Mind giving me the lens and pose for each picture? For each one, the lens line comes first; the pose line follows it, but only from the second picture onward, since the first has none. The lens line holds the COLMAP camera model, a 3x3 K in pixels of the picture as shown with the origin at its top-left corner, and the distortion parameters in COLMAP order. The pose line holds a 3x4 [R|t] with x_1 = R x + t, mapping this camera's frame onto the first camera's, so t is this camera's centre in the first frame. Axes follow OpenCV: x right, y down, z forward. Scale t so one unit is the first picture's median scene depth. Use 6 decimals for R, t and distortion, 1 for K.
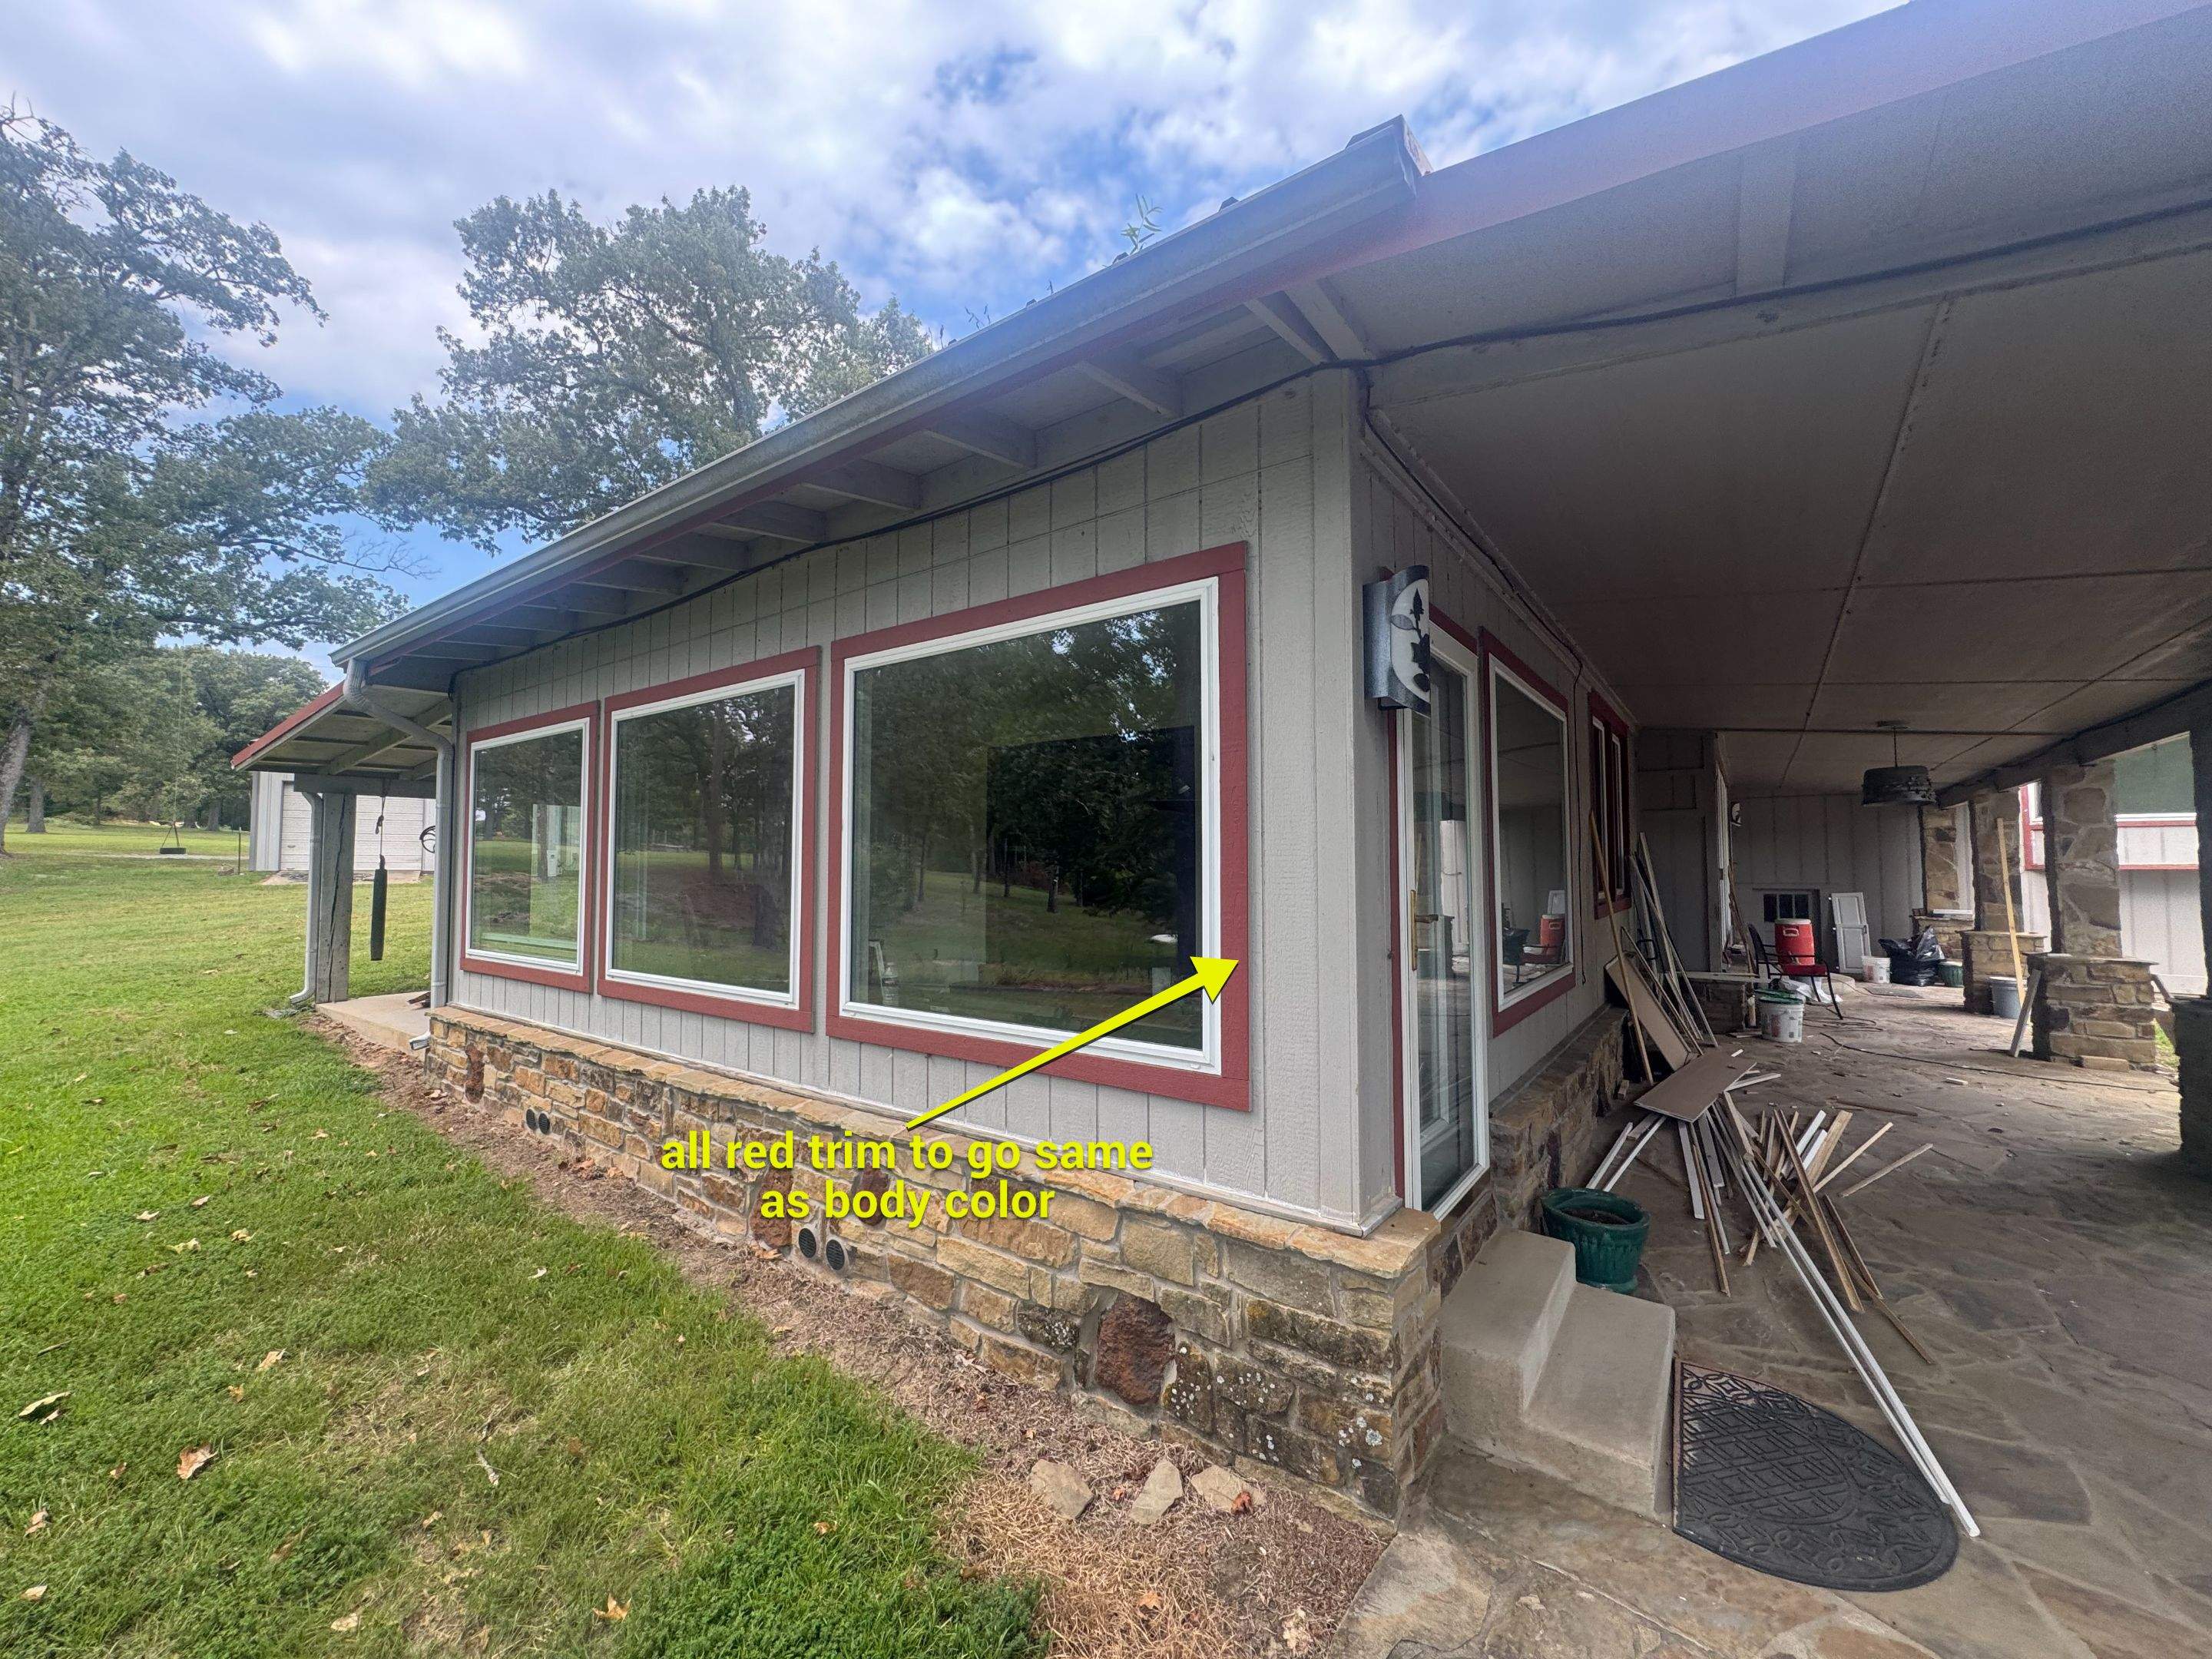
lens RADIAL K [[883.6, 0, 1105.5], [0, 883.6, 832.1], [0, 0, 1]] dist [-0.000242, -0.000039]
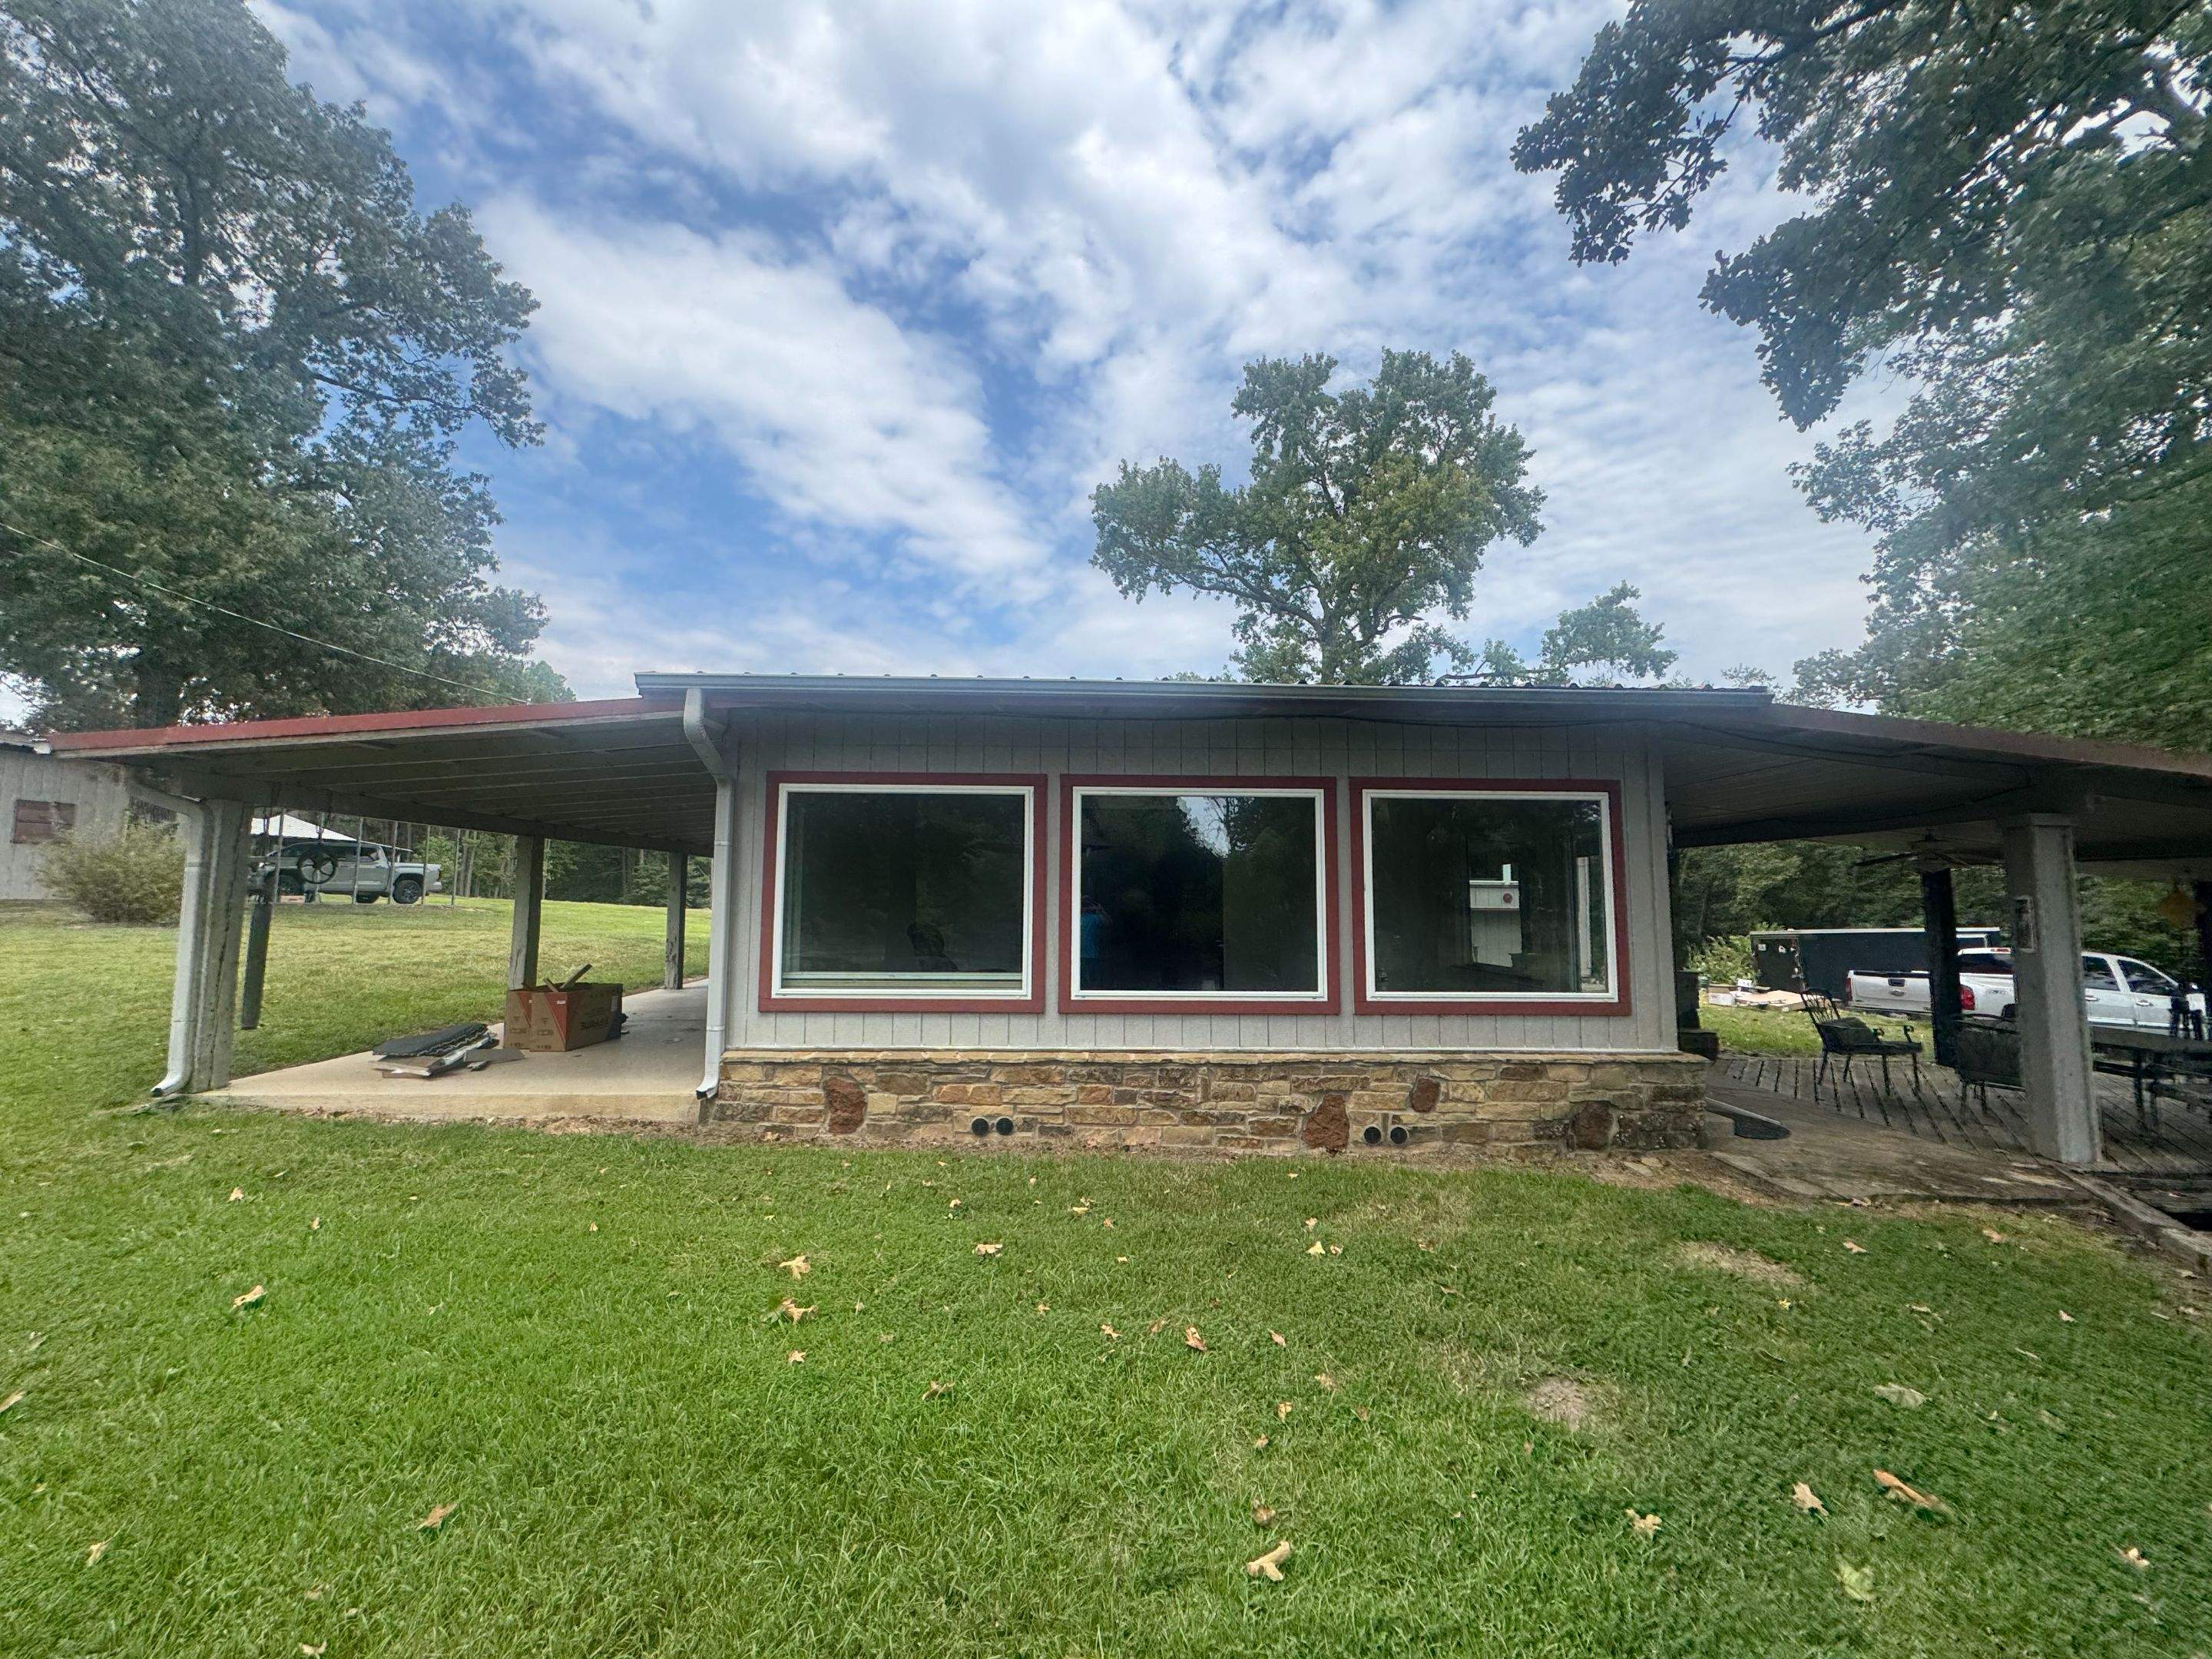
lens RADIAL K [[883.6, 0, 1106.8], [0, 883.6, 826.7], [0, 0, 1]] dist [-0.000242, -0.000039]
pose [[0.785220, 0.063156, 0.615988, -1.884660], [-0.034647, 0.997708, -0.058127, -0.009502], [-0.618247, 0.024300, 0.785608, -0.031274]]
